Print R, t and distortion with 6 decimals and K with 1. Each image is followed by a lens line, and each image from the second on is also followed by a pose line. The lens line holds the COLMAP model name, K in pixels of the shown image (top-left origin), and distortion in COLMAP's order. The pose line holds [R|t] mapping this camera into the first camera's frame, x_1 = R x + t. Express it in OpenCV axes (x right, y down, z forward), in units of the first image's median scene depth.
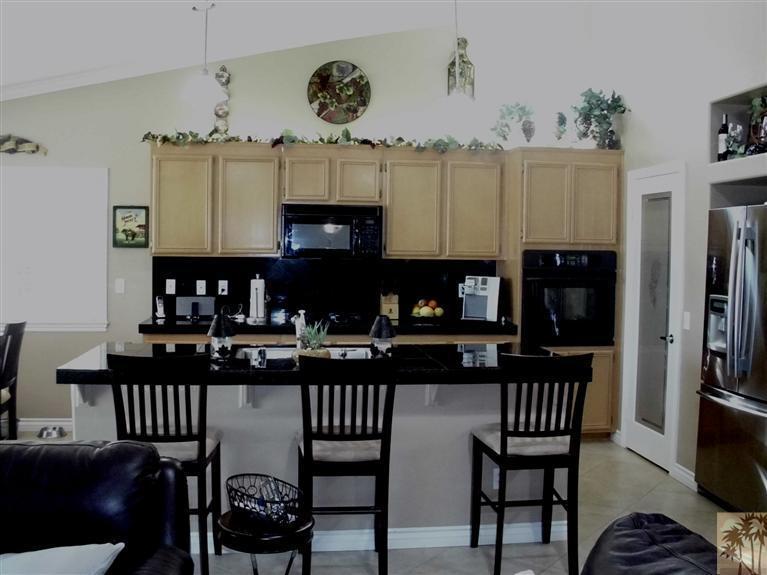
lens RADIAL K [[796.1, 0, 383.5], [0, 796.1, 287.5], [0, 0, 1]] dist [-0.199093, 0.188762]
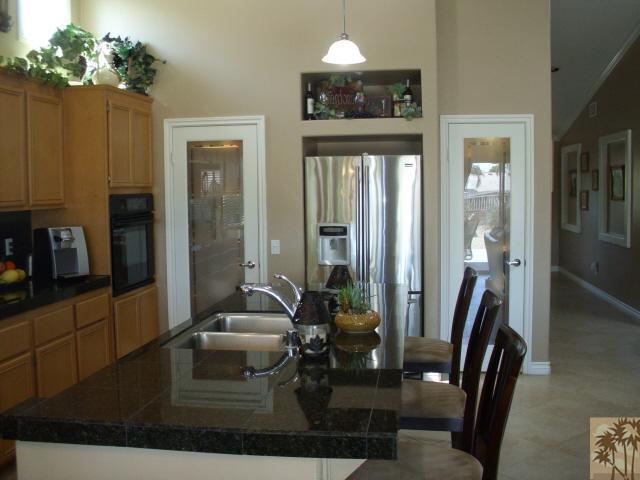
lens RADIAL K [[664.3, 0, 320.0], [0, 664.3, 240.0], [0, 0, 1]] dist [-0.199093, 0.188762]
pose [[0.266133, -0.090542, 0.959675, -0.571039], [0.064308, 0.995029, 0.076044, -0.041808], [-0.961789, 0.041477, 0.270633, 0.620920]]
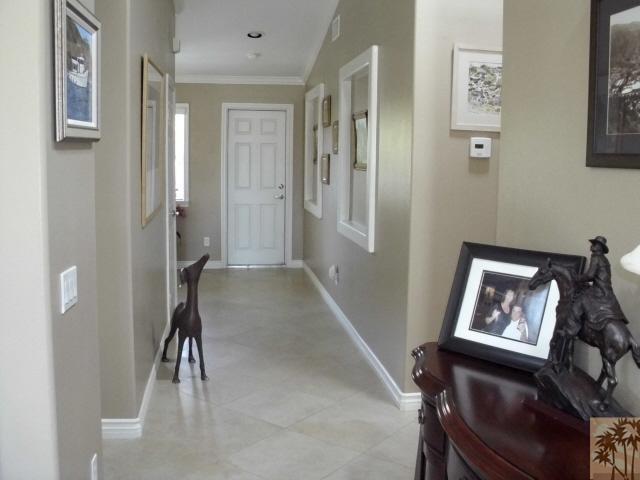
lens RADIAL K [[664.3, 0, 320.0], [0, 664.3, 240.0], [0, 0, 1]] dist [-0.199093, 0.188762]
pose [[-0.017899, -0.139195, 0.990103, 0.158311], [0.033406, 0.989626, 0.139732, -0.007912], [-0.999282, 0.035577, -0.013064, 0.418112]]
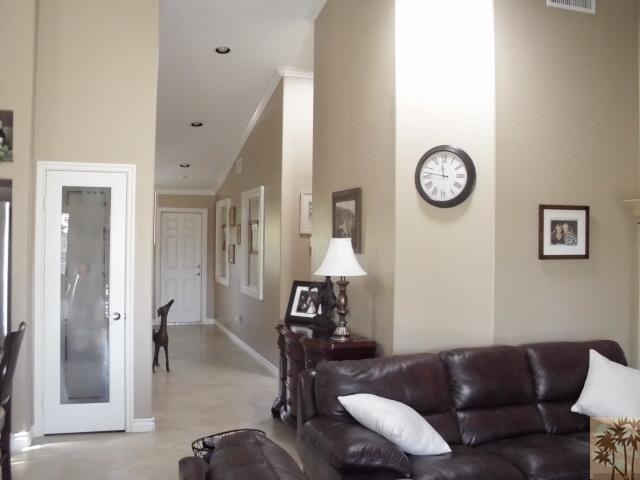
lens RADIAL K [[664.3, 0, 320.0], [0, 664.3, 240.0], [0, 0, 1]] dist [-0.199093, 0.188762]
pose [[-0.176964, -0.011773, 0.984147, -0.533818], [0.032692, 0.999306, 0.017832, -0.032025], [-0.983674, 0.035330, -0.176457, 0.473255]]
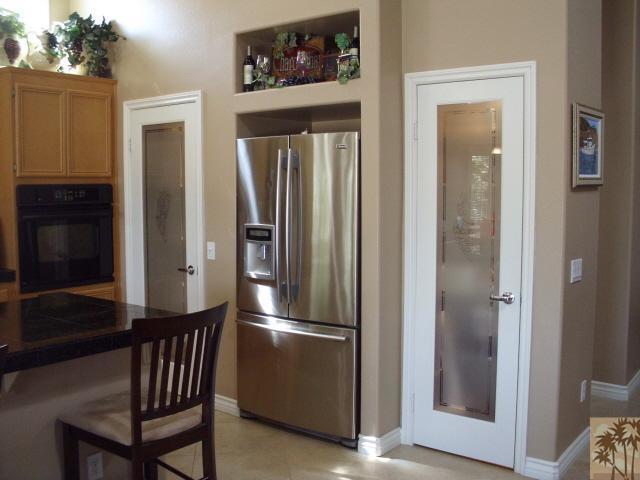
lens RADIAL K [[664.3, 0, 320.0], [0, 664.3, 240.0], [0, 0, 1]] dist [-0.199093, 0.188762]
pose [[0.706952, -0.070661, 0.703722, -0.104411], [0.045813, 0.997482, 0.054135, -0.010478], [-0.705776, -0.006031, 0.708410, 0.283891]]
